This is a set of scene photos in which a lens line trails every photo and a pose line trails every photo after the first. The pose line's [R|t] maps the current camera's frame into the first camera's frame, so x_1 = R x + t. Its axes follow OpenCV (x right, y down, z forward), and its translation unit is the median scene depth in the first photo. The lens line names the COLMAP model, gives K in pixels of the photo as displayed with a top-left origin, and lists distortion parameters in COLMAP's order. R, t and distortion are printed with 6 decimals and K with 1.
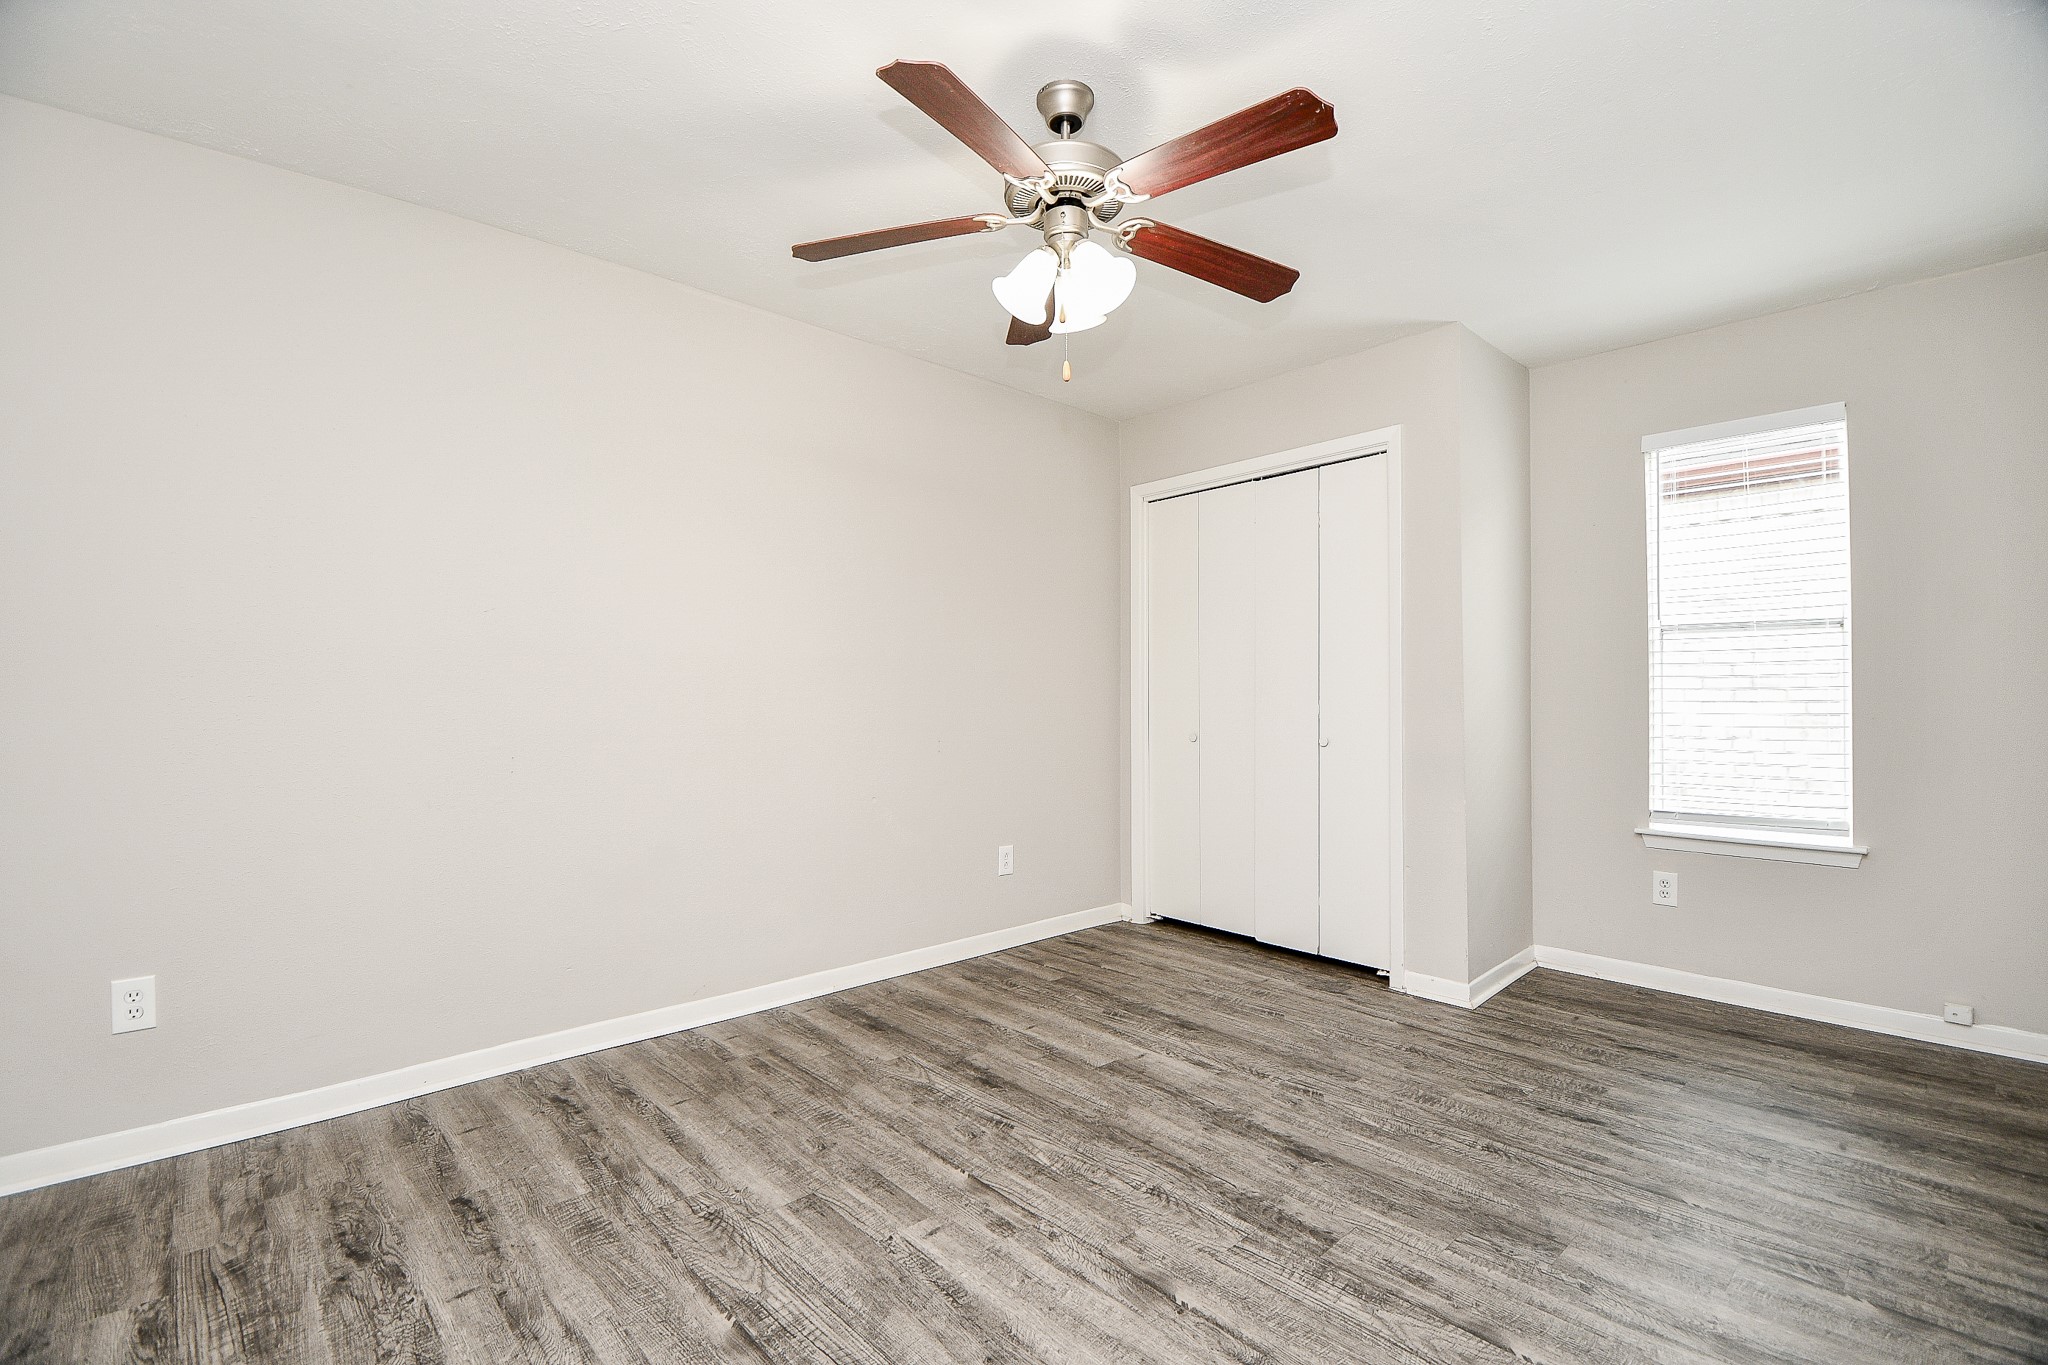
lens RADIAL K [[910.3, 0, 1030.1], [0, 910.3, 689.2], [0, 0, 1]] dist [-0.004369, -0.010731]
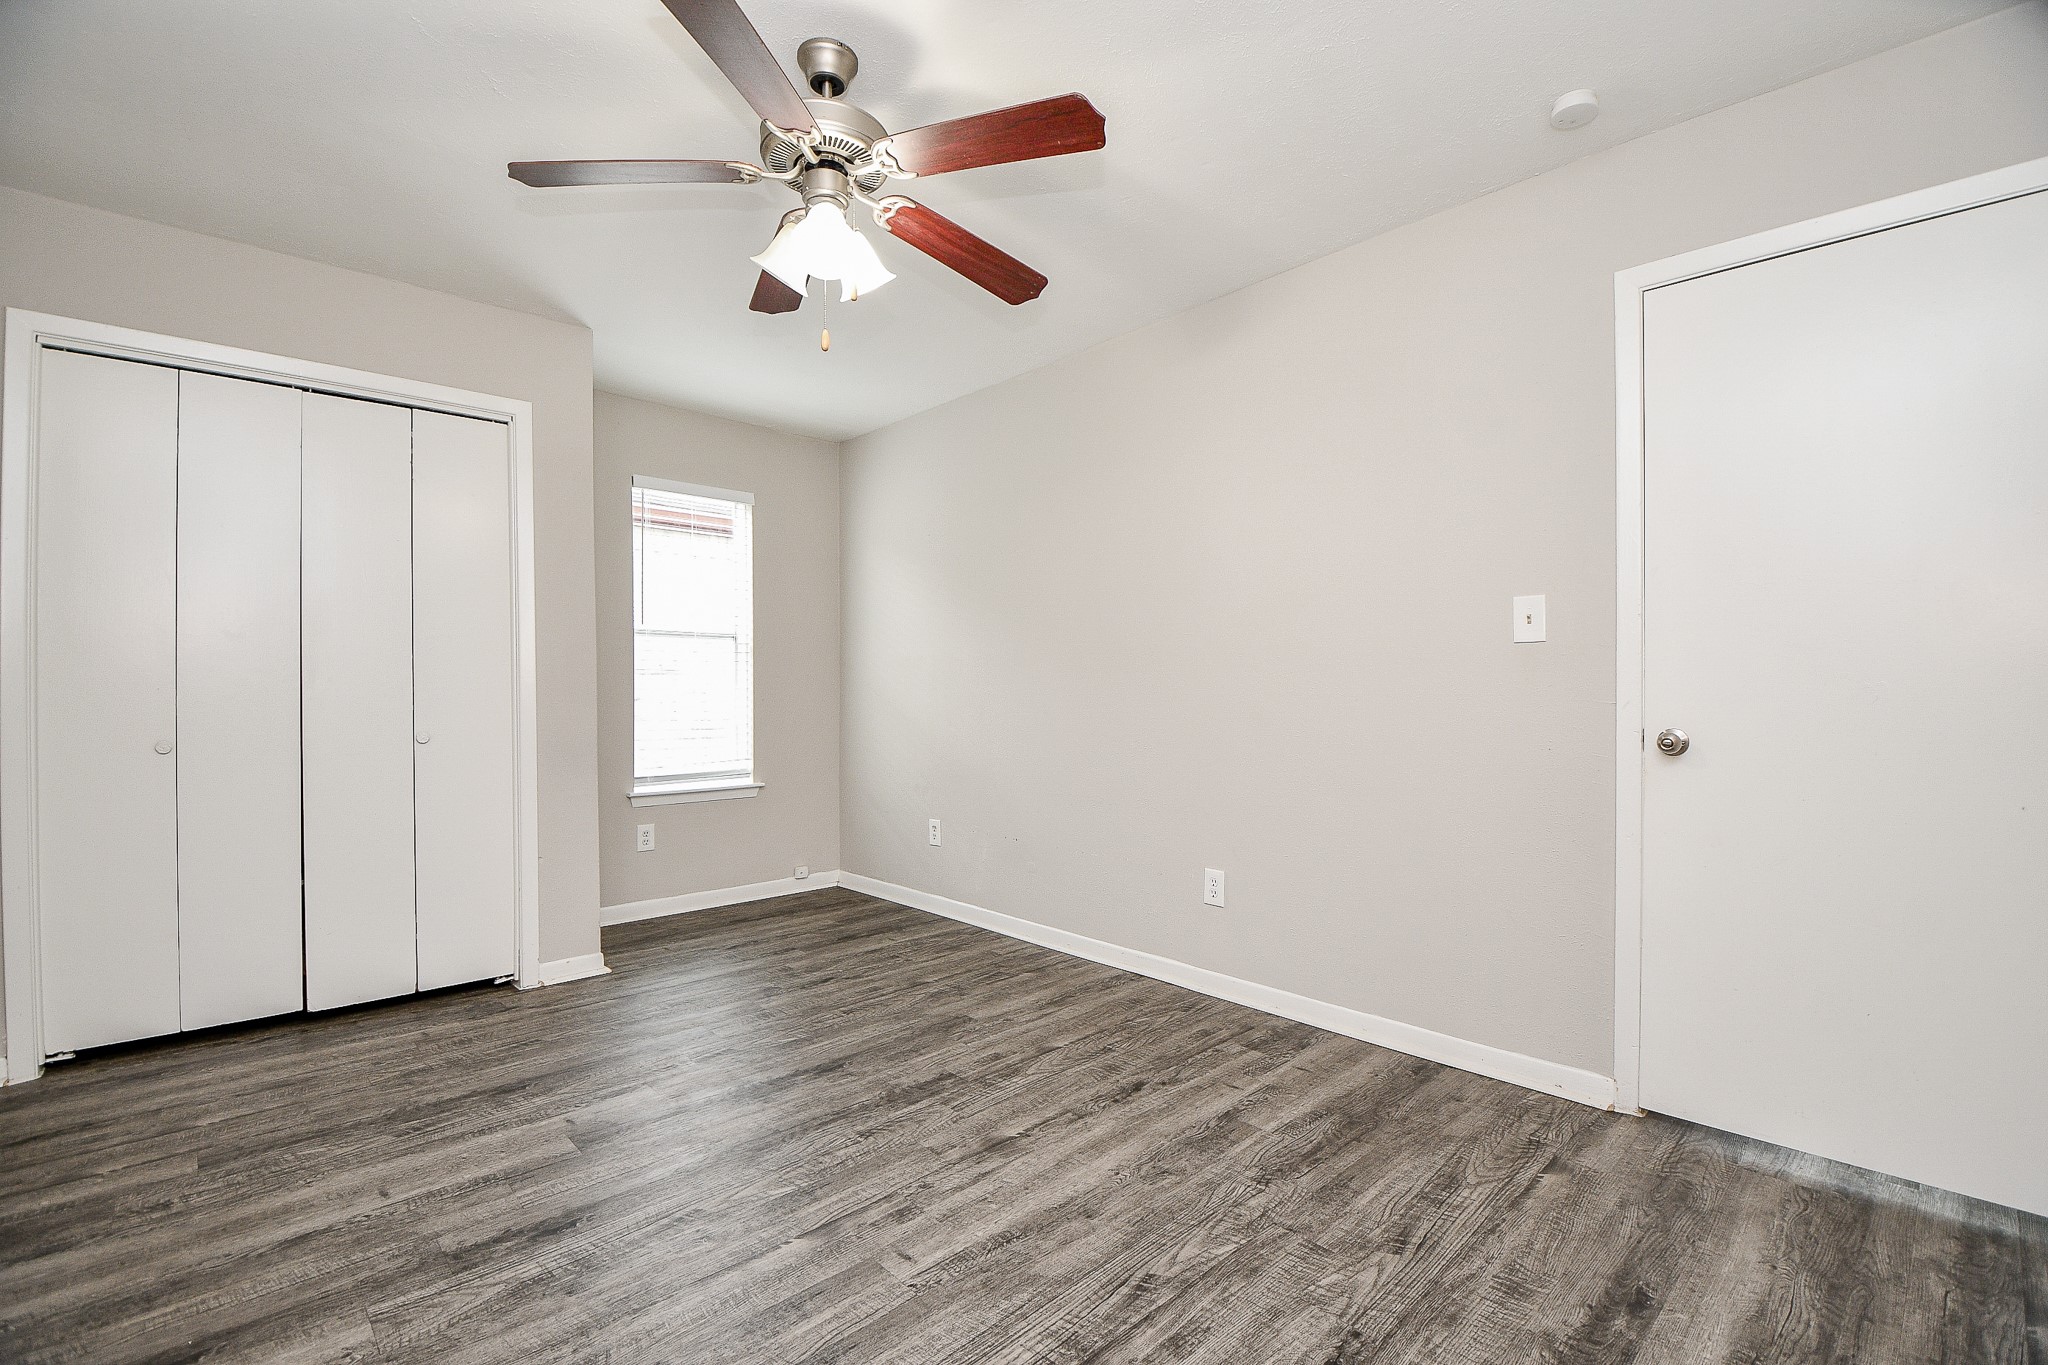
lens RADIAL K [[910.3, 0, 1019.7], [0, 910.3, 690.5], [0, 0, 1]] dist [-0.004369, -0.010731]
pose [[-0.021121, 0.000554, 0.999777, -0.633865], [-0.006969, 0.999975, -0.000701, 0.013066], [-0.999753, -0.006982, -0.021117, 0.557273]]
